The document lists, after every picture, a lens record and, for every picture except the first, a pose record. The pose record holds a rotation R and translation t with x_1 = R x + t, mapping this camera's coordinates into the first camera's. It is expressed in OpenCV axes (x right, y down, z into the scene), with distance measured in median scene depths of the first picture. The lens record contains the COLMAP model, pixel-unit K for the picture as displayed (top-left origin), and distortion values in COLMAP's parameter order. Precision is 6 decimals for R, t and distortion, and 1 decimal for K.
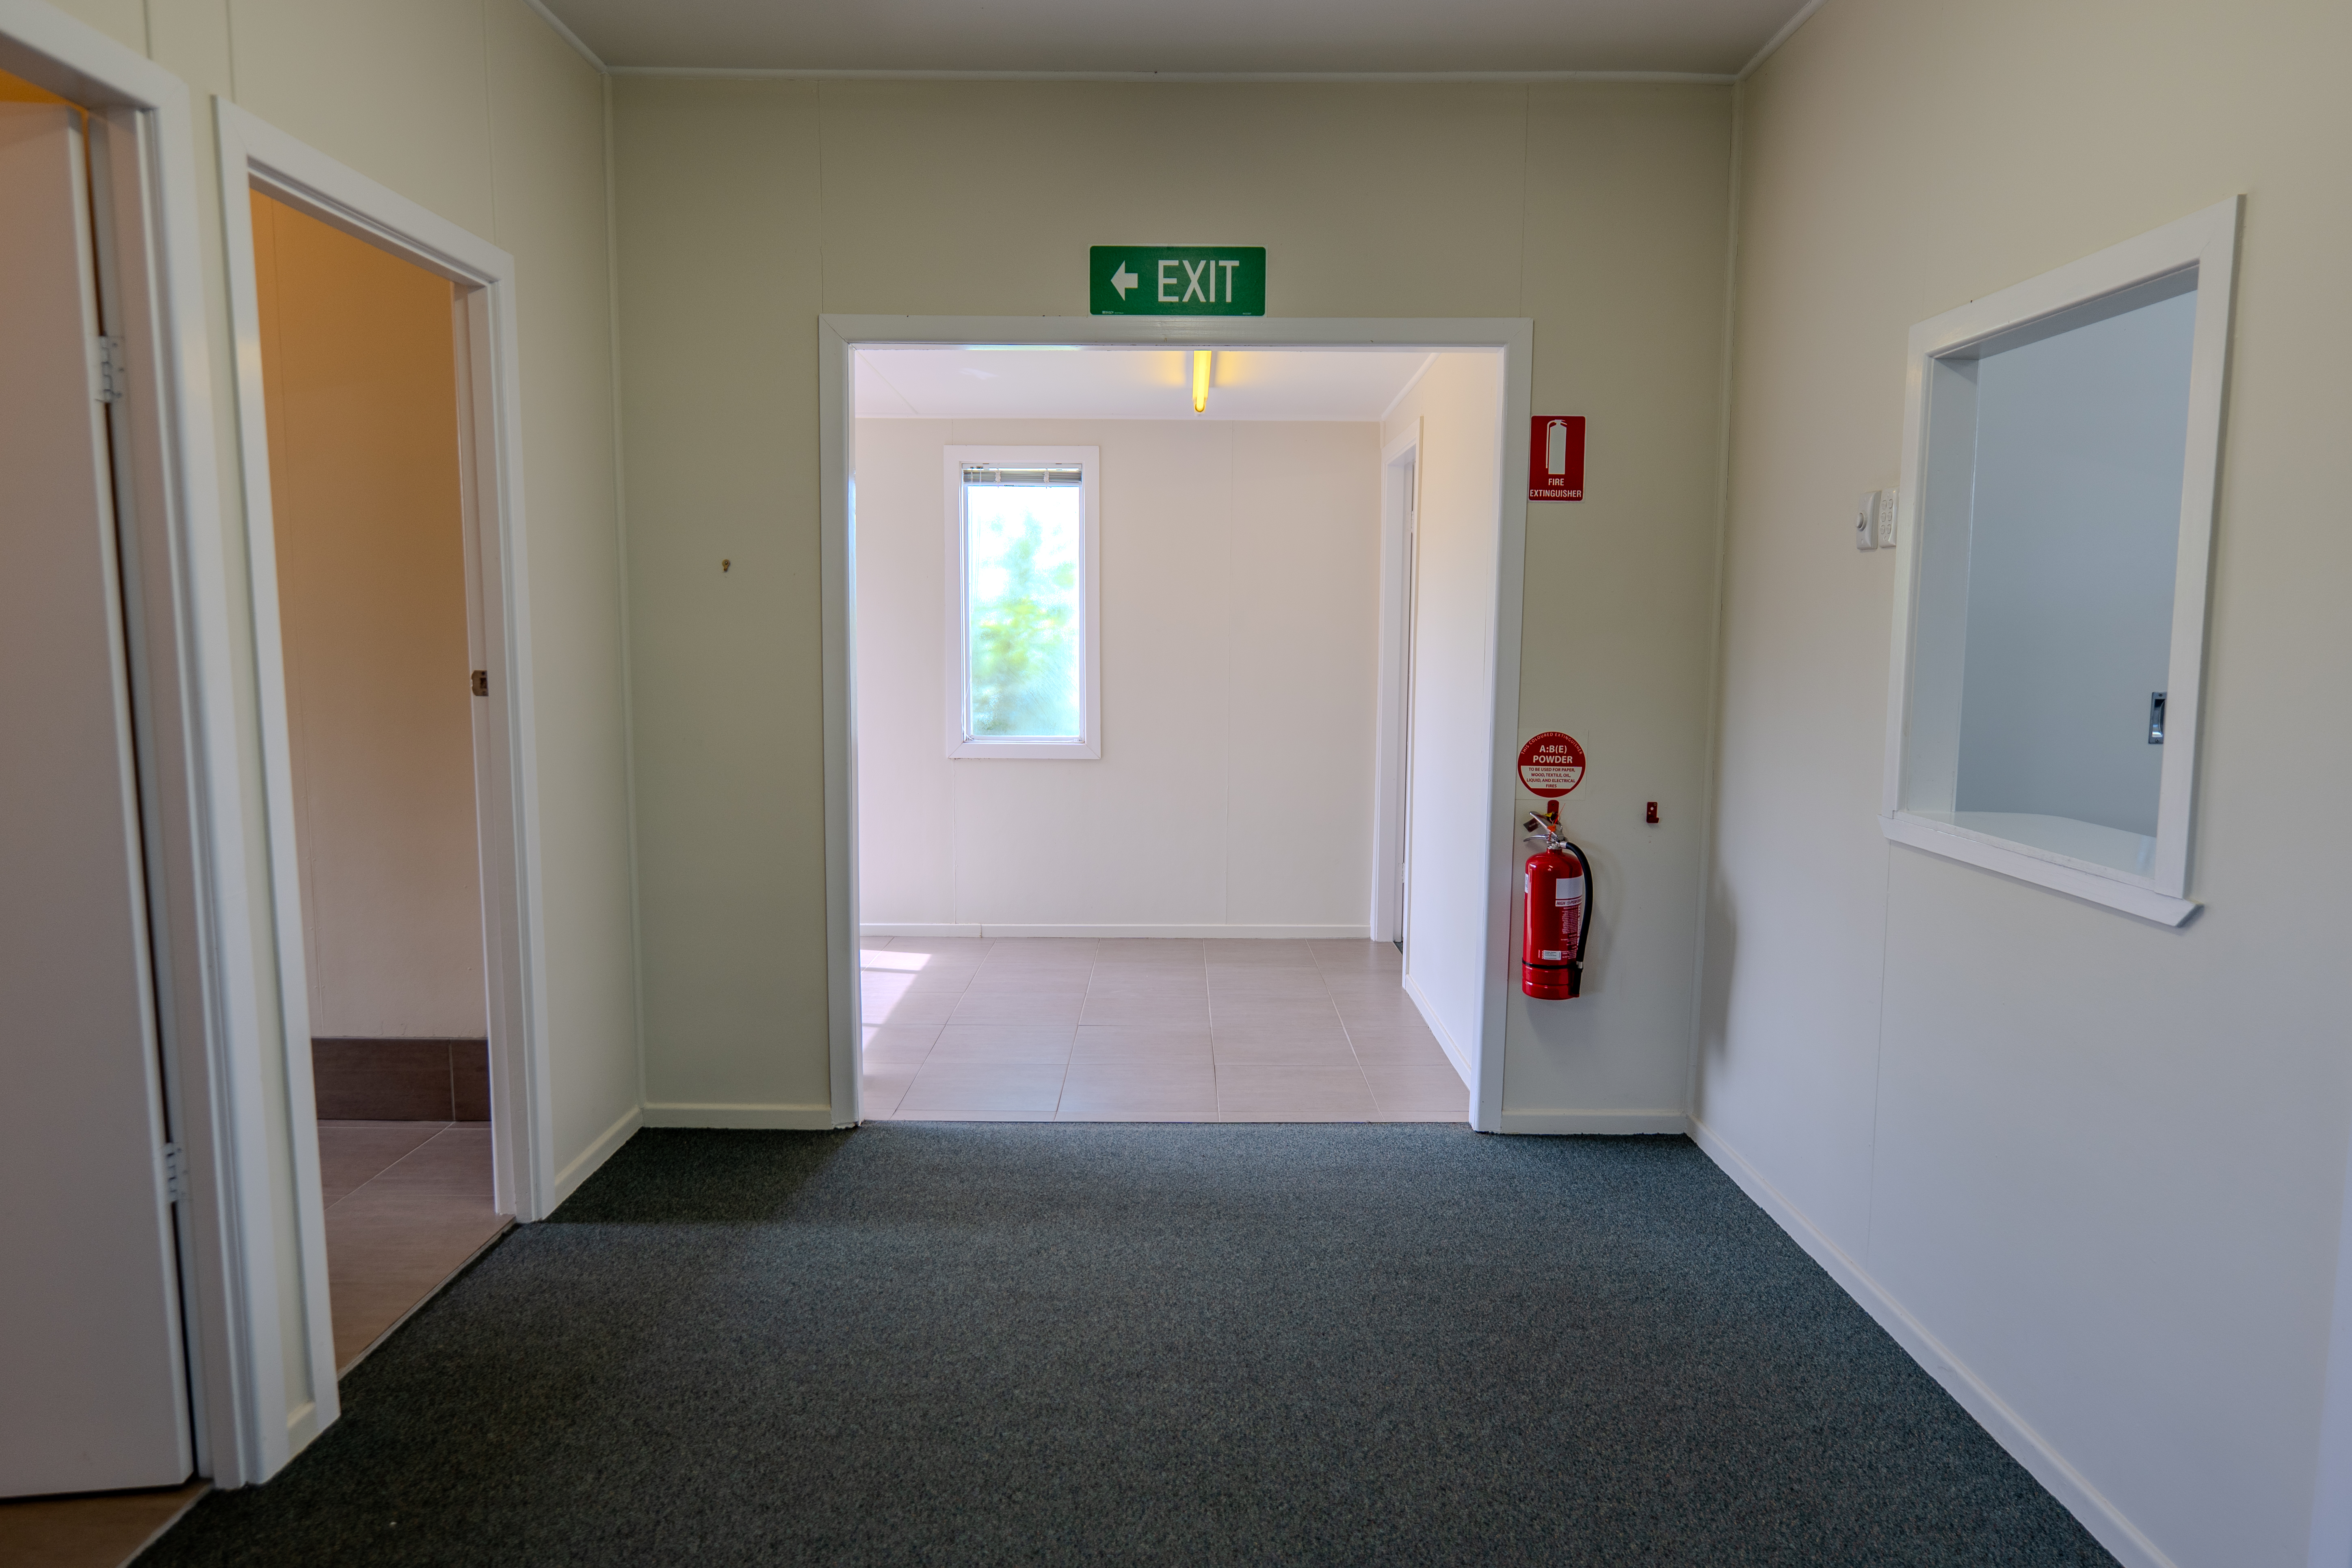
lens RADIAL K [[1418.2, 0, 1192.9], [0, 1418.2, 787.0], [0, 0, 1]] dist [-0.013534, 0.006824]
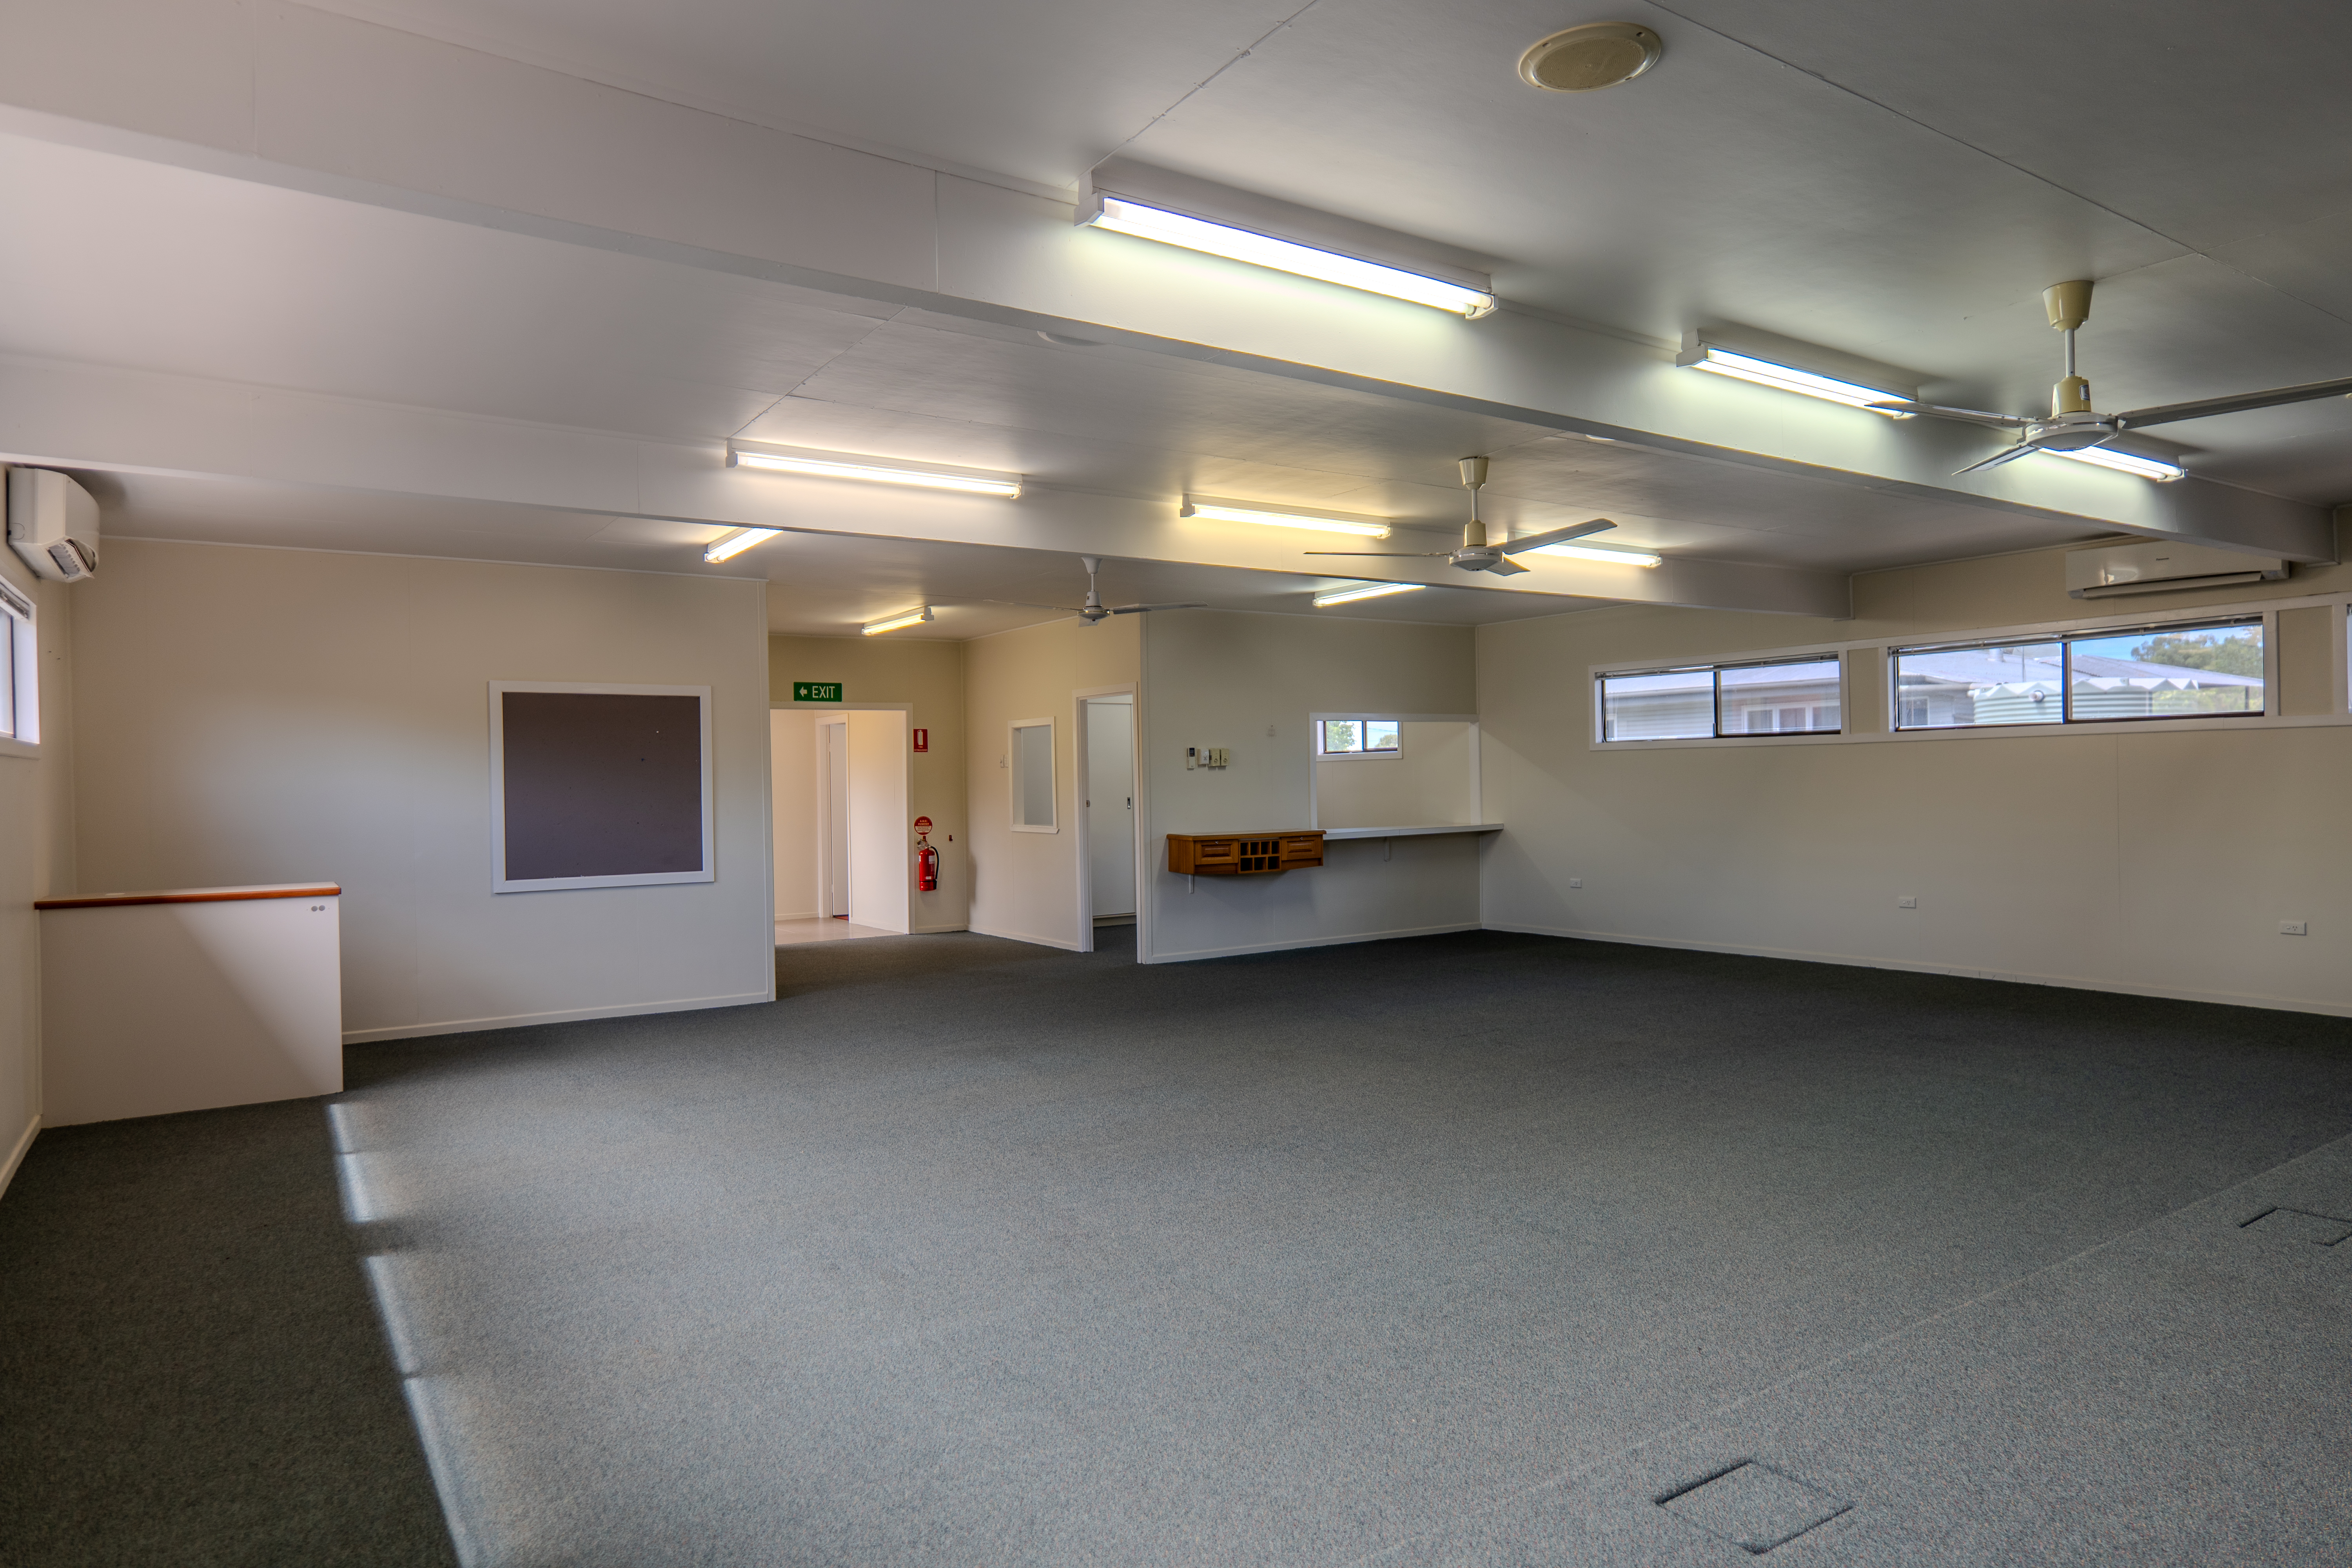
lens RADIAL K [[1418.3, 0, 1185.2], [0, 1418.3, 779.3], [0, 0, 1]] dist [-0.013534, 0.006824]
pose [[0.830375, -0.020601, 0.556824, -1.203089], [0.087950, 0.991635, -0.094468, 0.268199], [-0.550221, 0.127417, 0.825241, -2.353764]]
